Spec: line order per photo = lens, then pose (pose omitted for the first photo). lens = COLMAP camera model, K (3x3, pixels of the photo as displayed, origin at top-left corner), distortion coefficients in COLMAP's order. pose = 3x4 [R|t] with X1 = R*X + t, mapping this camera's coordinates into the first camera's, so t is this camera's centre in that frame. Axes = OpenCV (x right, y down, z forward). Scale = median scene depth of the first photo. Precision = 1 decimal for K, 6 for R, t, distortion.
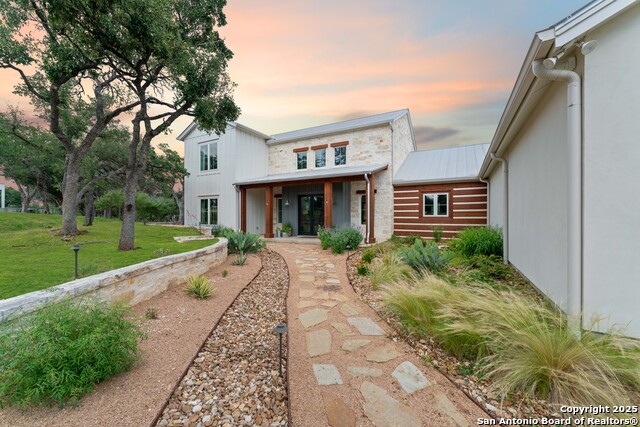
lens RADIAL K [[254.1, 0, 320.4], [0, 254.1, 214.7], [0, 0, 1]] dist [-0.003078, -0.000185]
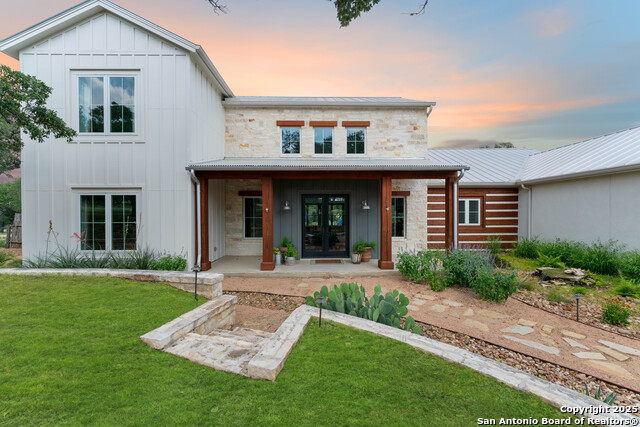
lens RADIAL K [[254.1, 0, 320.1], [0, 254.1, 214.5], [0, 0, 1]] dist [-0.003078, -0.000185]
pose [[0.863448, -0.006695, 0.504394, -0.352736], [-0.000996, 0.999887, 0.014977, -0.035073], [-0.504437, -0.013434, 0.863344, 0.417560]]
